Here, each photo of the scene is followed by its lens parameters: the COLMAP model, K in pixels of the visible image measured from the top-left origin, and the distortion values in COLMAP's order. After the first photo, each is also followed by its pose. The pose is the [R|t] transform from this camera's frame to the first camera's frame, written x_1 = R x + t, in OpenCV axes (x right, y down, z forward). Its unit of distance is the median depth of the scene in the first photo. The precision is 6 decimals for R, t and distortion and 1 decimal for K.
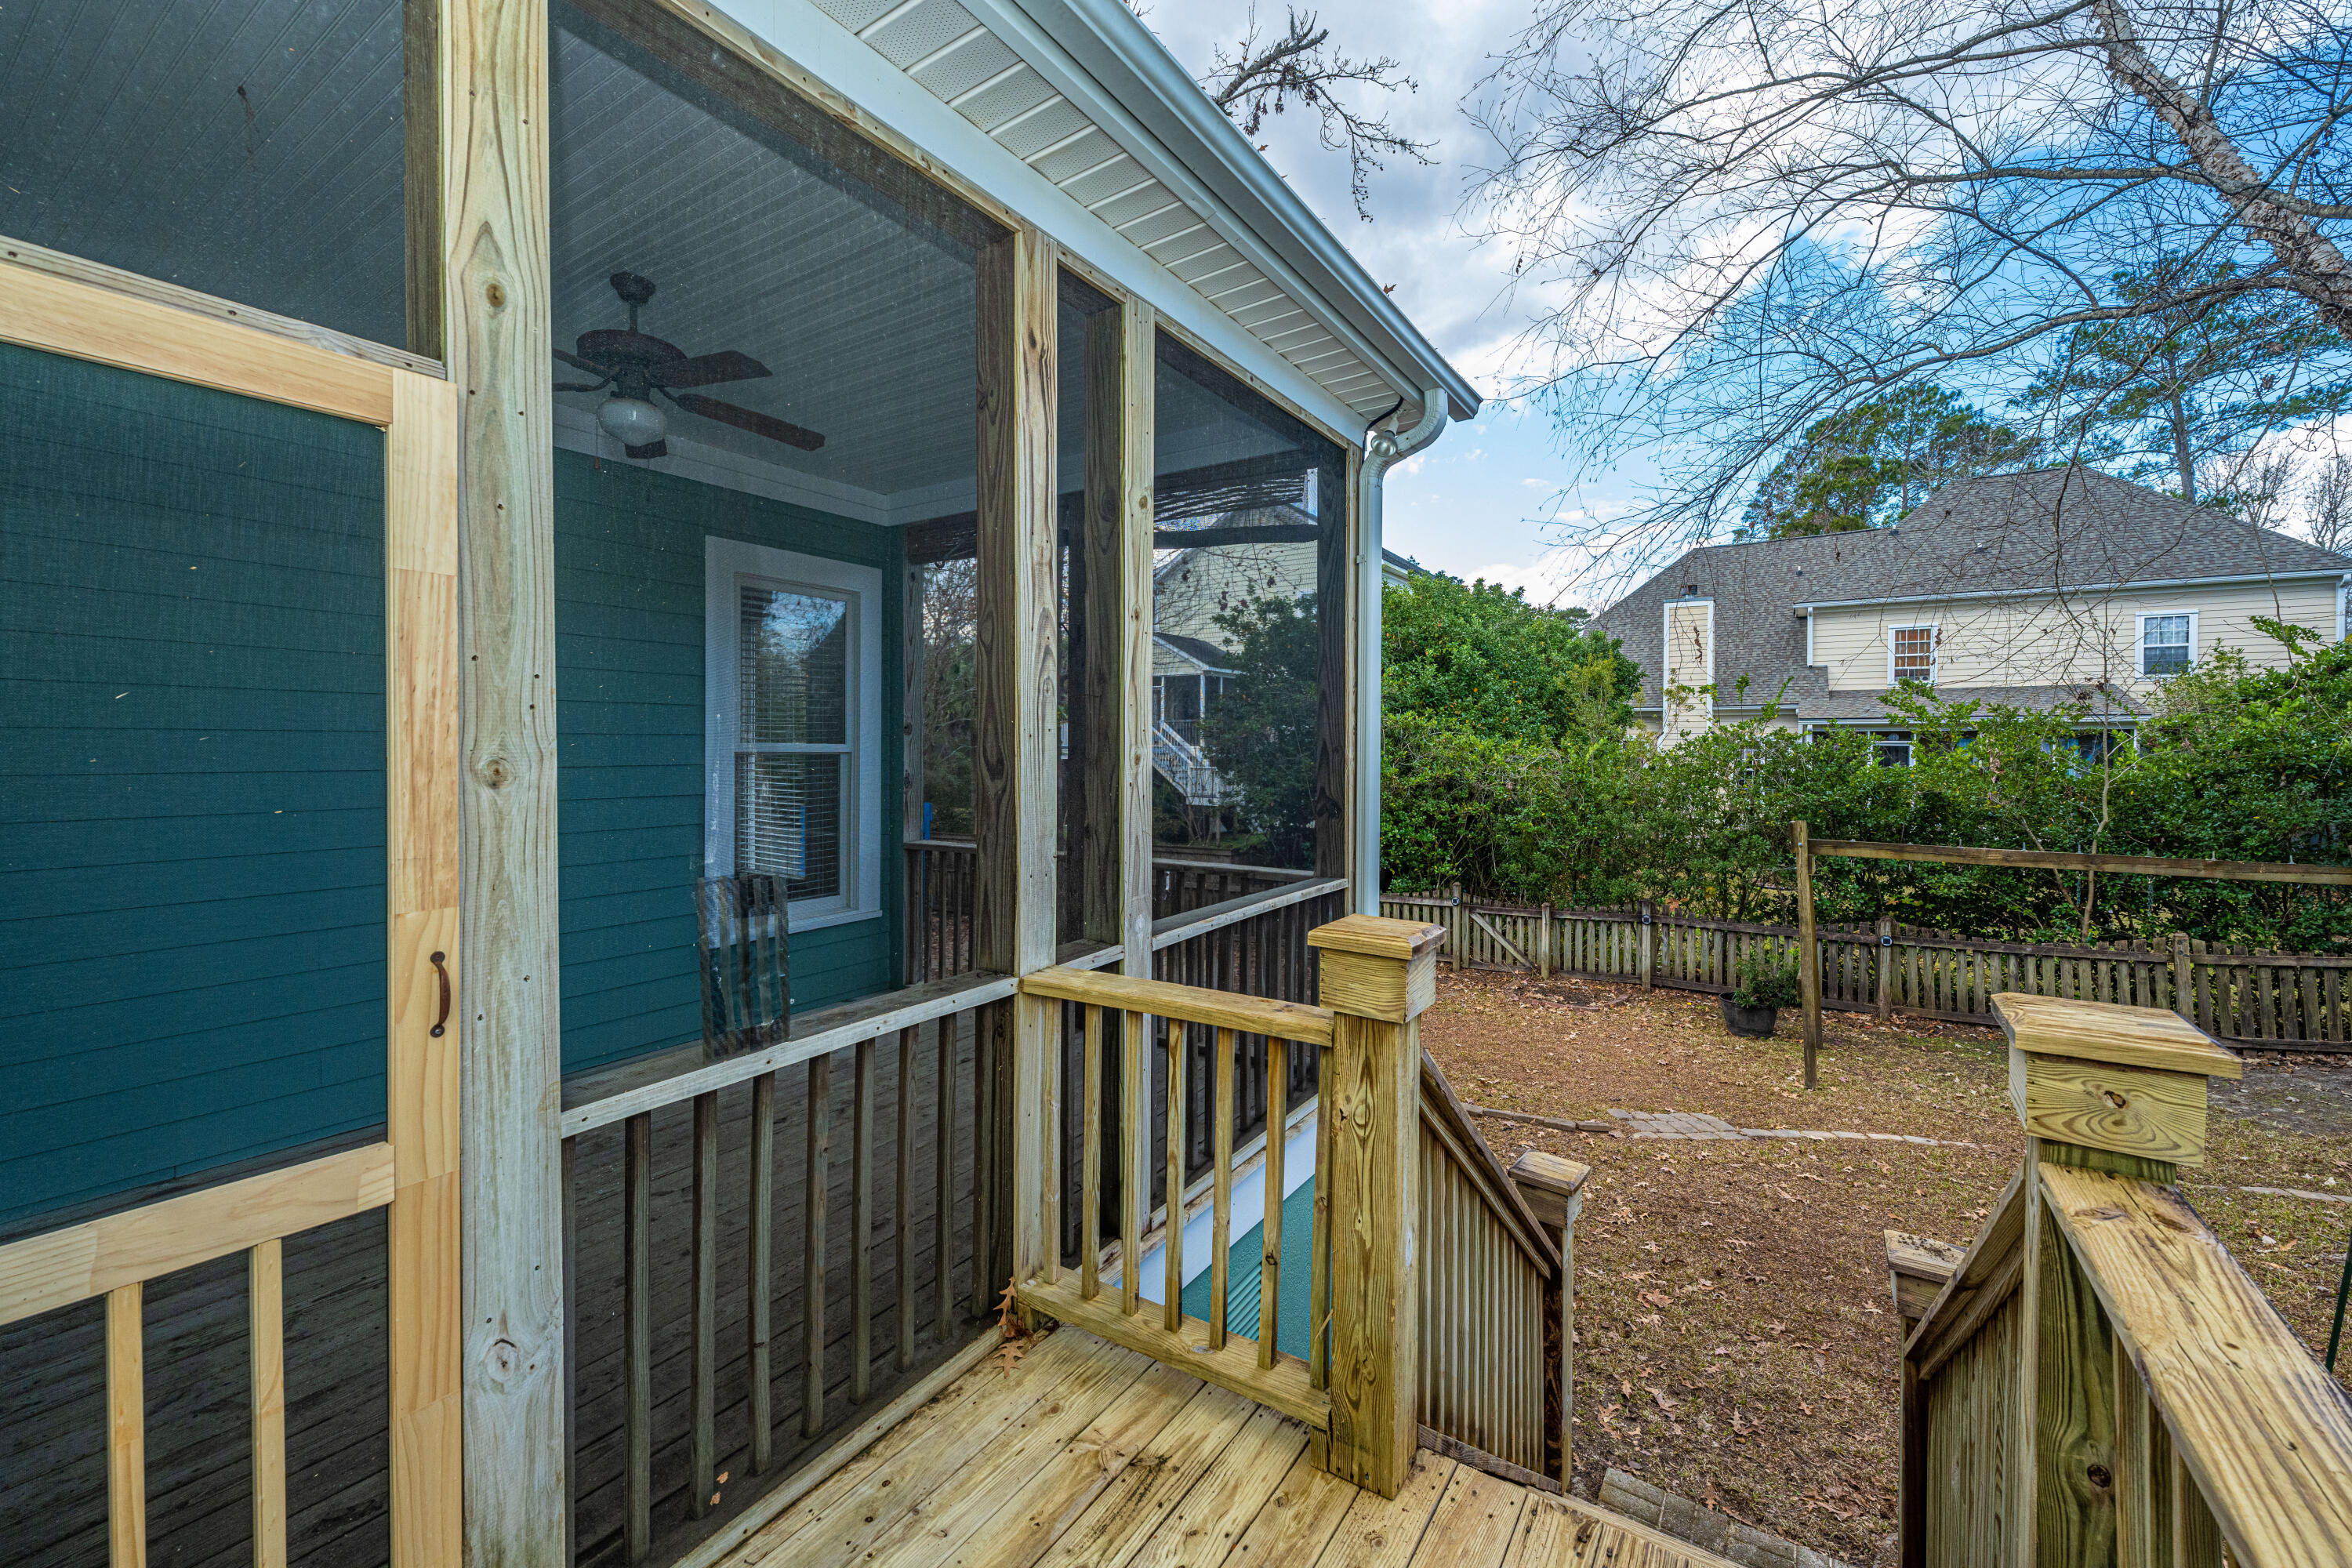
lens RADIAL K [[978.4, 0, 1177.6], [0, 978.4, 739.7], [0, 0, 1]] dist [-0.001063, -0.000125]
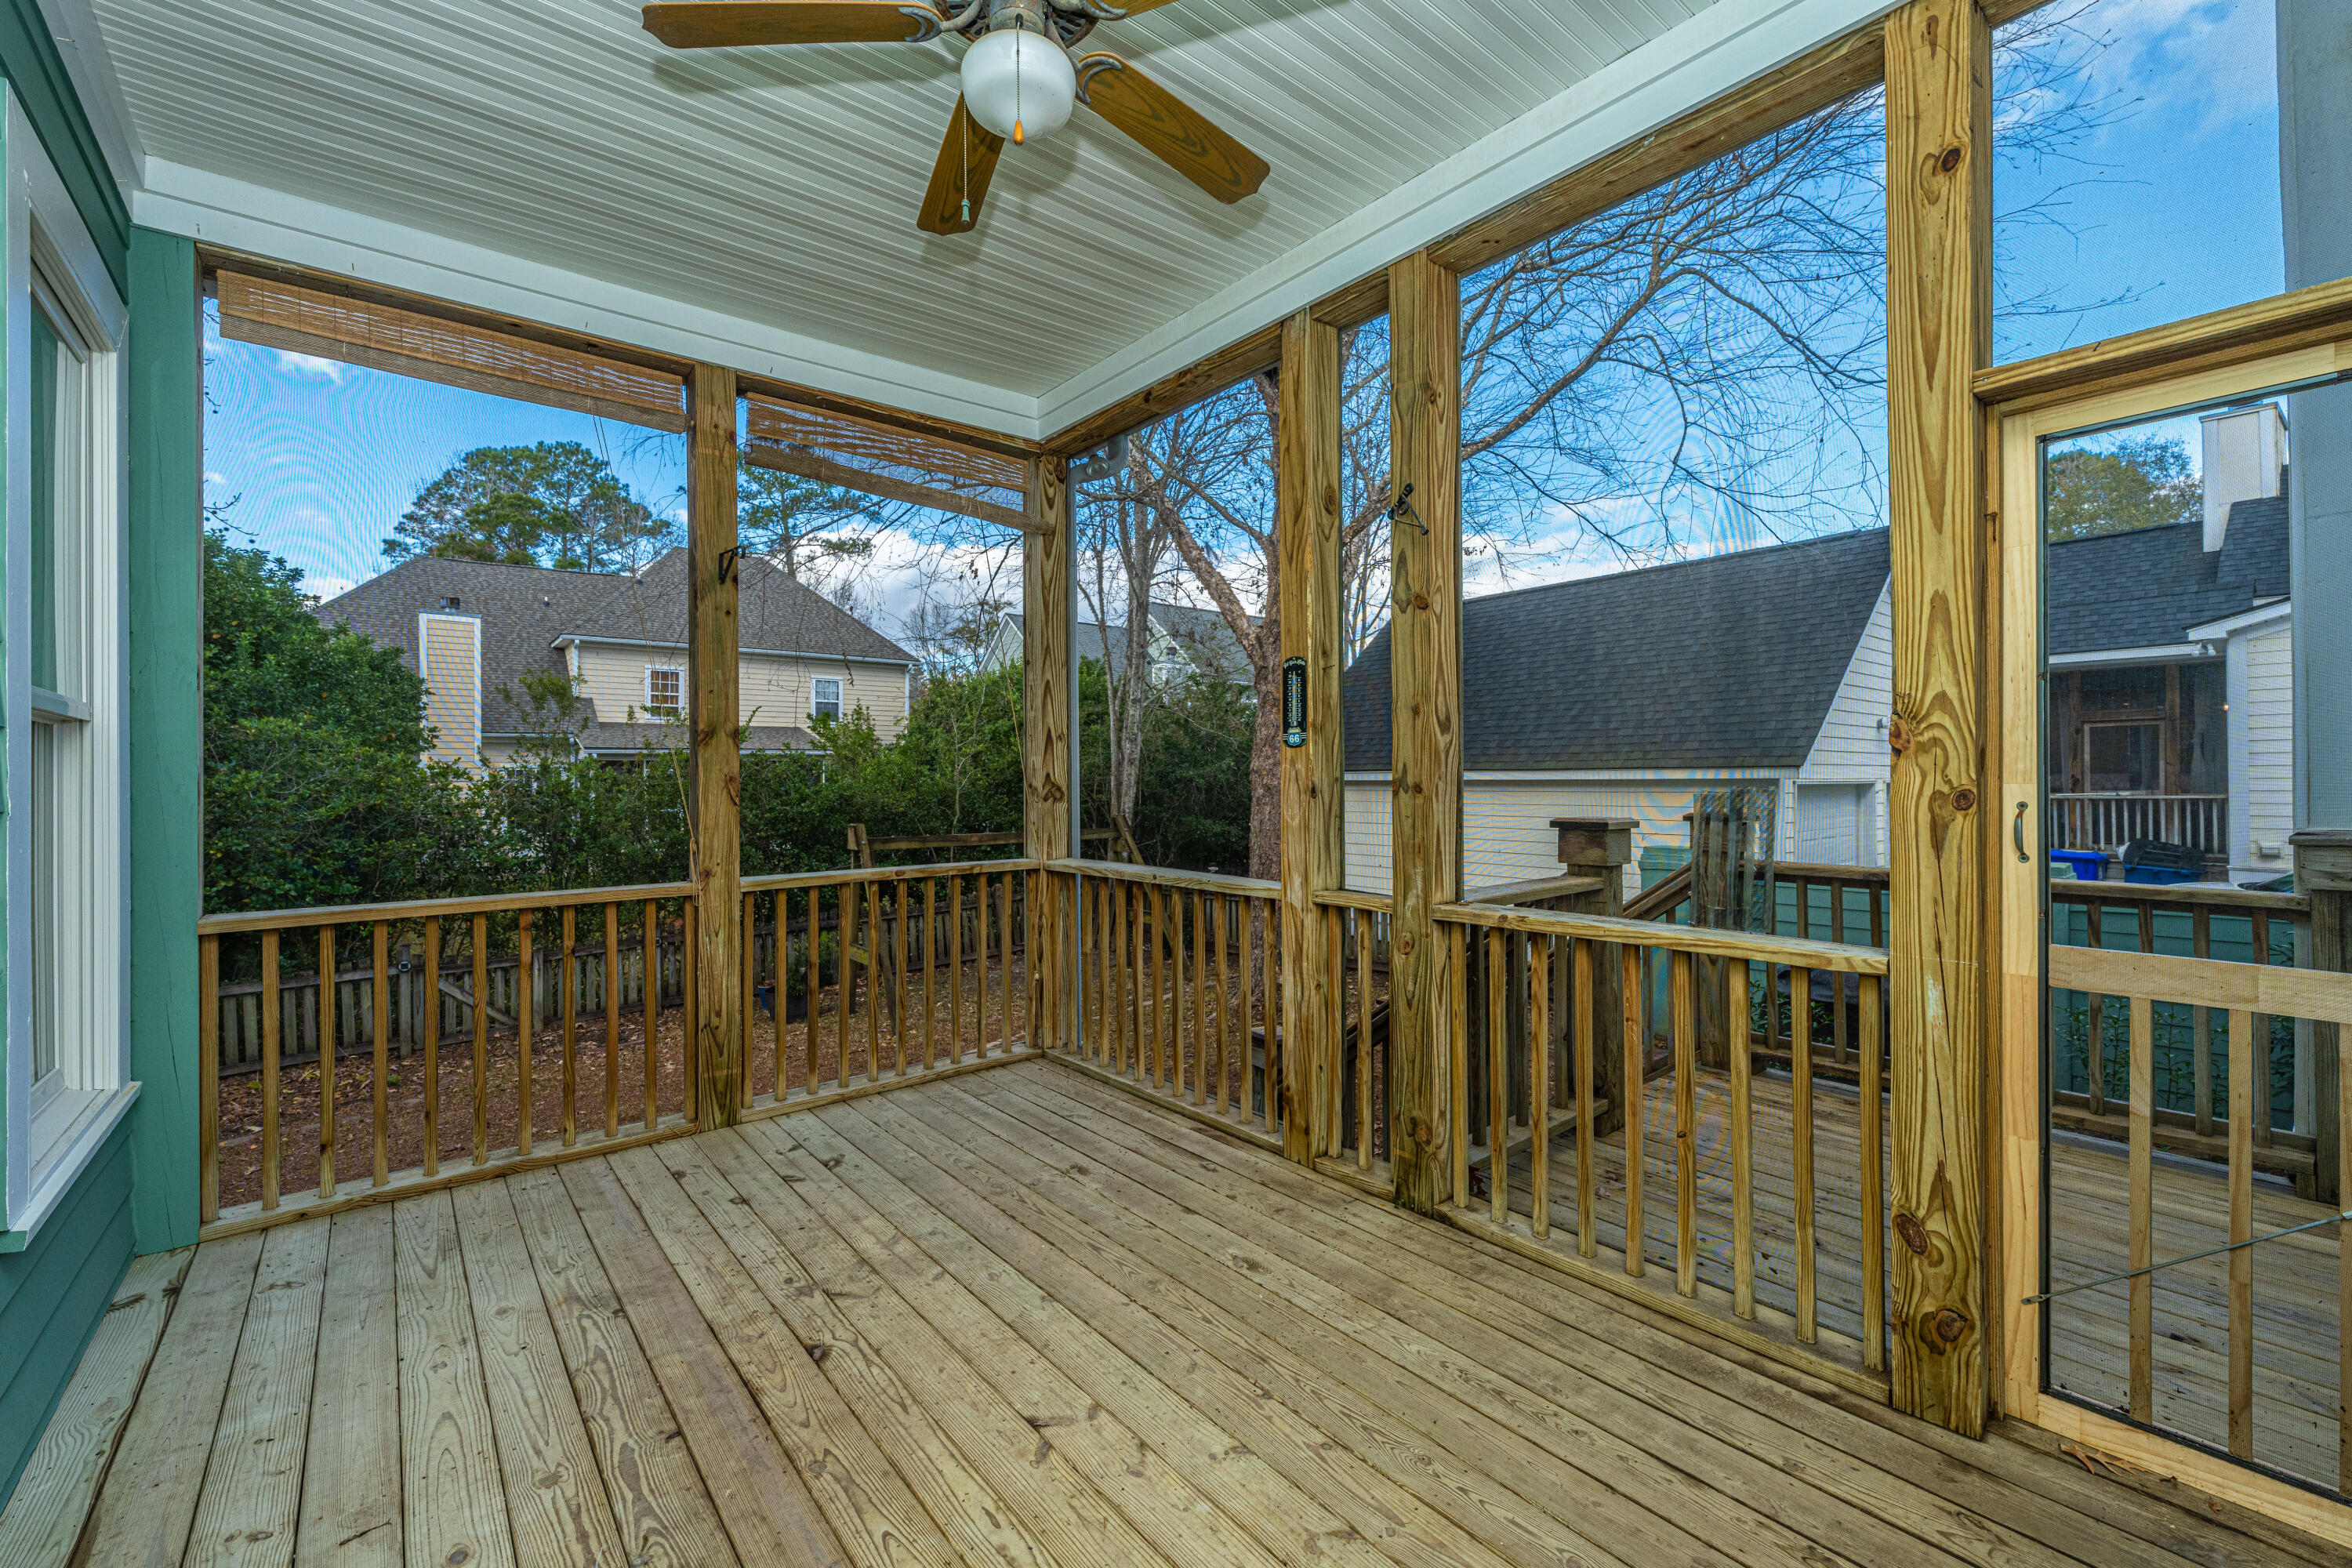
lens RADIAL K [[968.0, 0, 1169.4], [0, 968.0, 773.7], [0, 0, 1]] dist [-0.000599, -0.000004]
pose [[0.312168, 0.001454, 0.950026, -0.292620], [0.002007, 0.999996, -0.002190, 0.020064], [-0.950025, 0.002590, 0.312164, 0.230977]]
